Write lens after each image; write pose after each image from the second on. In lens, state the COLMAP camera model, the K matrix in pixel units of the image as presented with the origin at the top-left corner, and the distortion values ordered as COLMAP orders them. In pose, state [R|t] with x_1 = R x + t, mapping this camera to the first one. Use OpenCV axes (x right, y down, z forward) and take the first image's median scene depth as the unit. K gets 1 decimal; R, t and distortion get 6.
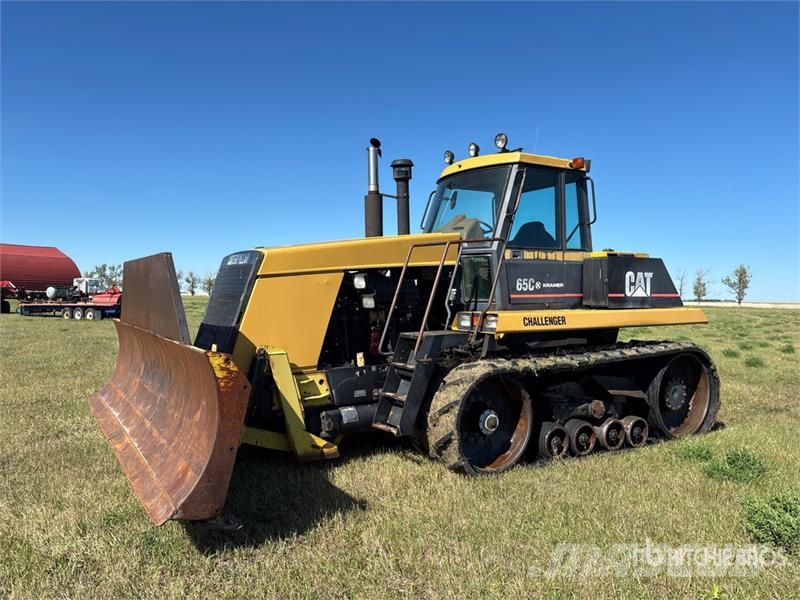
lens RADIAL K [[603.2, 0, 393.0], [0, 603.2, 295.7], [0, 0, 1]] dist [0.052538, -0.067543]
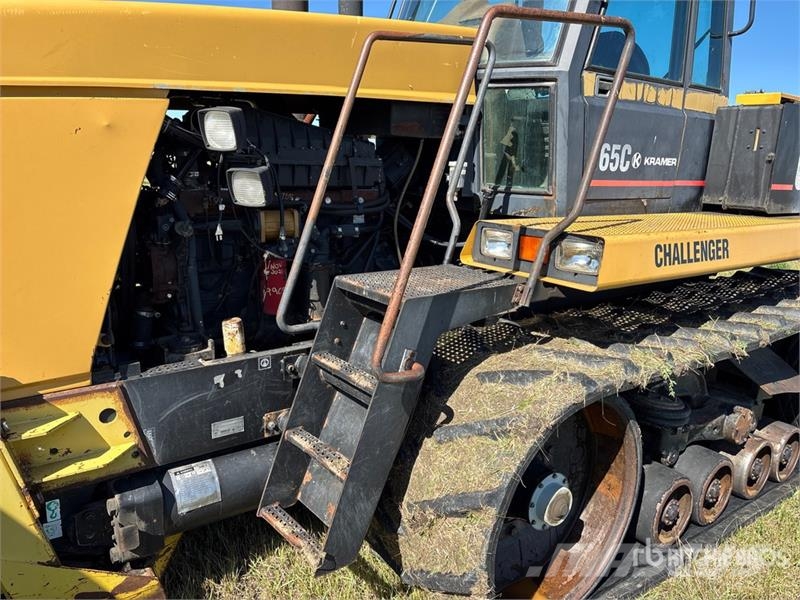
lens RADIAL K [[603.2, 0, 397.6], [0, 603.2, 296.9], [0, 0, 1]] dist [0.052538, -0.067543]
pose [[0.994876, 0.017546, 0.099570, 0.011674], [-0.038275, 0.976889, 0.210291, -0.005797], [-0.093579, -0.213024, 0.972555, 0.530911]]
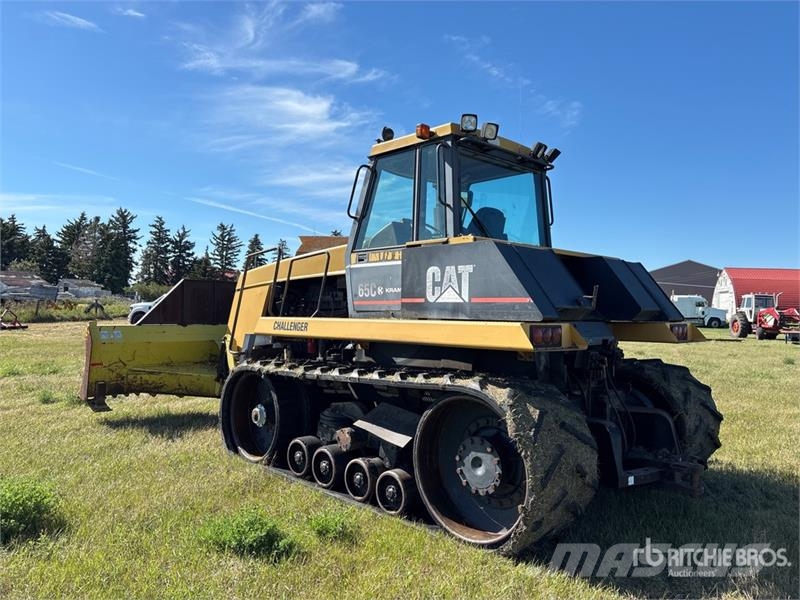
lens RADIAL K [[603.2, 0, 395.2], [0, 603.2, 294.2], [0, 0, 1]] dist [0.052538, -0.067543]
pose [[0.222837, -0.029347, -0.974414, 1.069593], [-0.023757, 0.999086, -0.035523, 0.017889], [0.974566, 0.031065, 0.221937, 0.816545]]
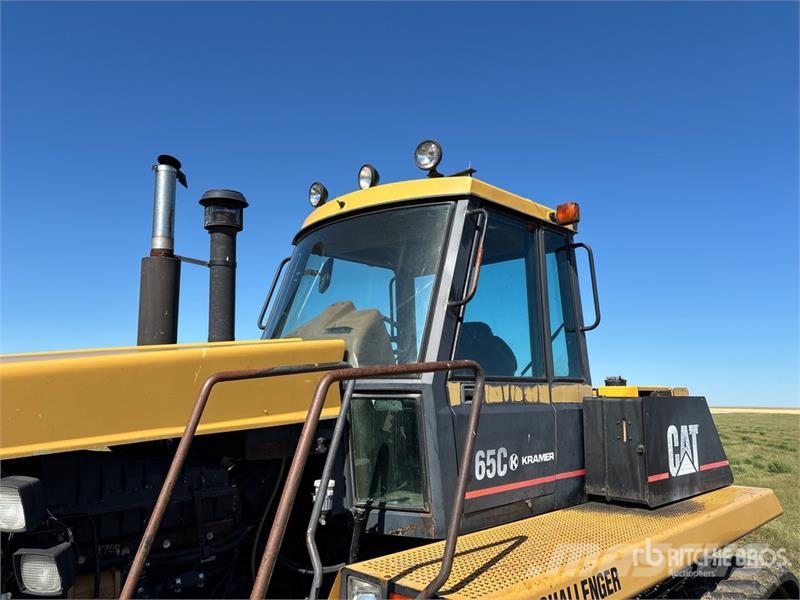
lens RADIAL K [[603.2, 0, 400.9], [0, 603.2, 299.4], [0, 0, 1]] dist [0.052538, -0.067543]
pose [[0.968795, 0.040588, 0.244516, 0.042801], [-0.000927, 0.987088, -0.160174, -0.063258], [-0.247860, 0.154949, 0.956324, 0.561971]]
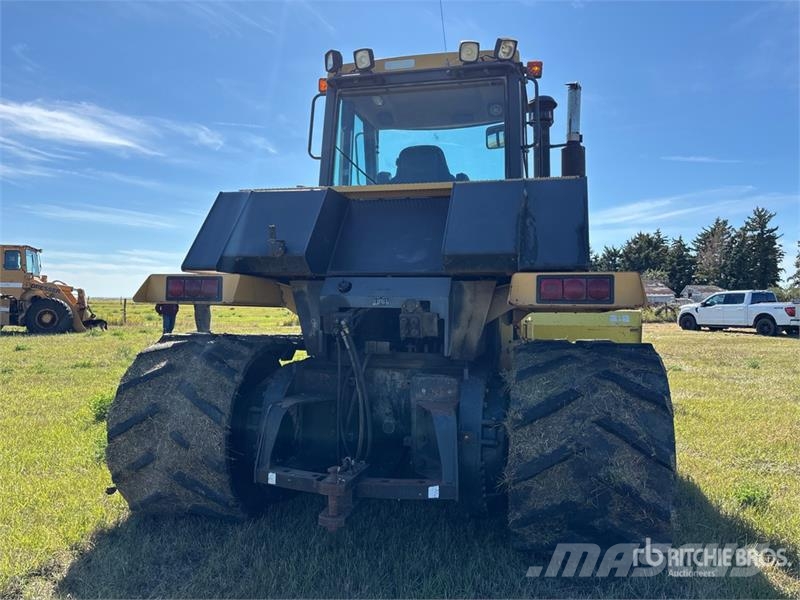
lens RADIAL K [[603.2, 0, 406.7], [0, 603.2, 296.2], [0, 0, 1]] dist [0.052538, -0.067543]
pose [[-0.713150, -0.030041, -0.700368, 0.760545], [-0.019715, 0.999546, -0.022799, 0.050941], [0.700734, -0.002452, -0.713418, 1.613062]]
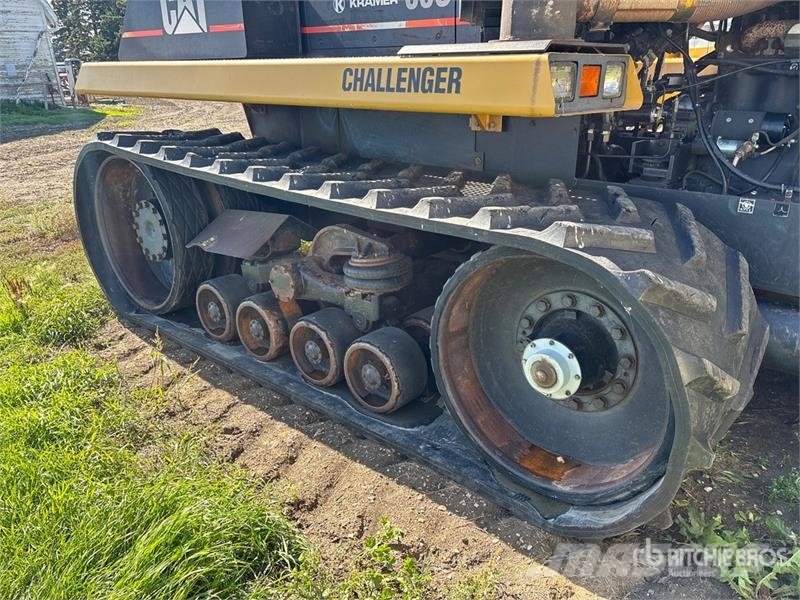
lens RADIAL K [[603.2, 0, 401.7], [0, 603.2, 300.1], [0, 0, 1]] dist [0.052538, -0.067543]
pose [[0.317813, 0.337362, -0.886105, 0.978473], [0.007425, 0.933644, 0.358124, 0.027403], [0.948124, -0.120396, 0.294219, 1.021058]]
